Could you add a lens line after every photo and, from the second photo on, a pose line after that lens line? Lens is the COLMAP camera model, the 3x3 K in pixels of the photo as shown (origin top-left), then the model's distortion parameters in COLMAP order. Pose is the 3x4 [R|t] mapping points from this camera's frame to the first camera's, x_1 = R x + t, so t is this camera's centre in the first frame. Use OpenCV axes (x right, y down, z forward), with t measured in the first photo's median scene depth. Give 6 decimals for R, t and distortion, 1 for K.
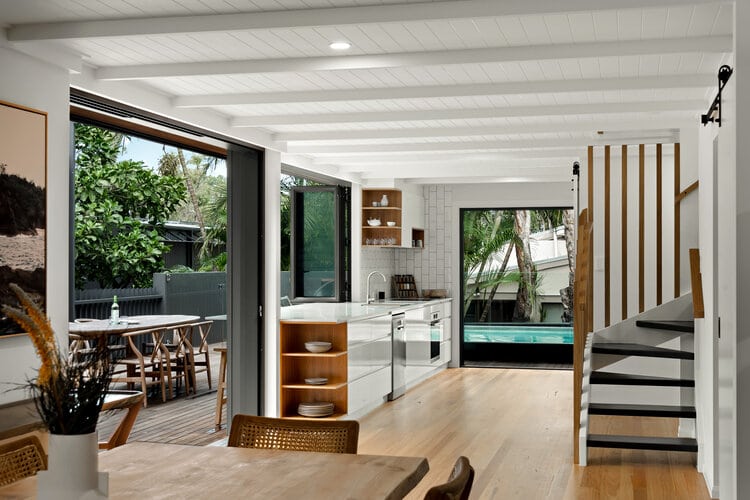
lens RADIAL K [[996.7, 0, 377.2], [0, 996.7, 251.1], [0, 0, 1]] dist [-0.034517, 0.000000]
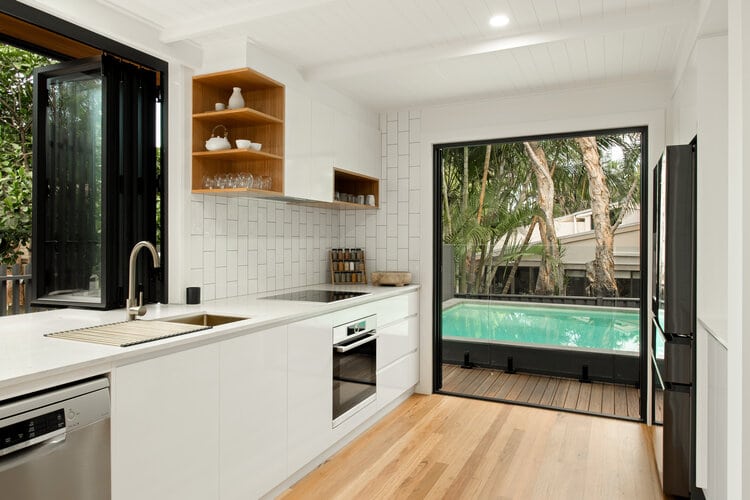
lens RADIAL K [[501.2, 0, 371.7], [0, 501.2, 241.7], [0, 0, 1]] dist [0.001076, -0.000287]
pose [[0.979614, 0.011380, -0.200564, 0.123740], [-0.007678, 0.999786, 0.019227, 0.014864], [0.200740, -0.017295, 0.979492, 0.768061]]
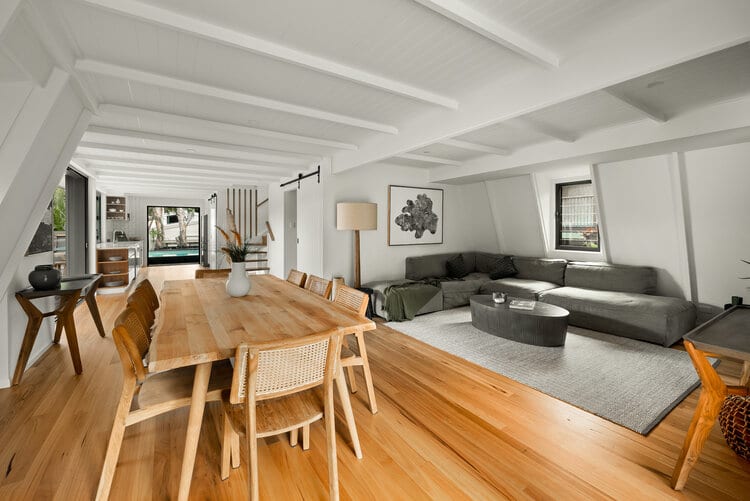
lens RADIAL K [[324.7, 0, 395.2], [0, 324.7, 226.3], [0, 0, 1]] dist [-0.002467, -0.000272]
pose [[0.653418, 0.000564, 0.756997, -0.152407], [-0.004208, 0.999987, 0.002887, 0.006157], [-0.756985, -0.005072, 0.653412, -0.049999]]
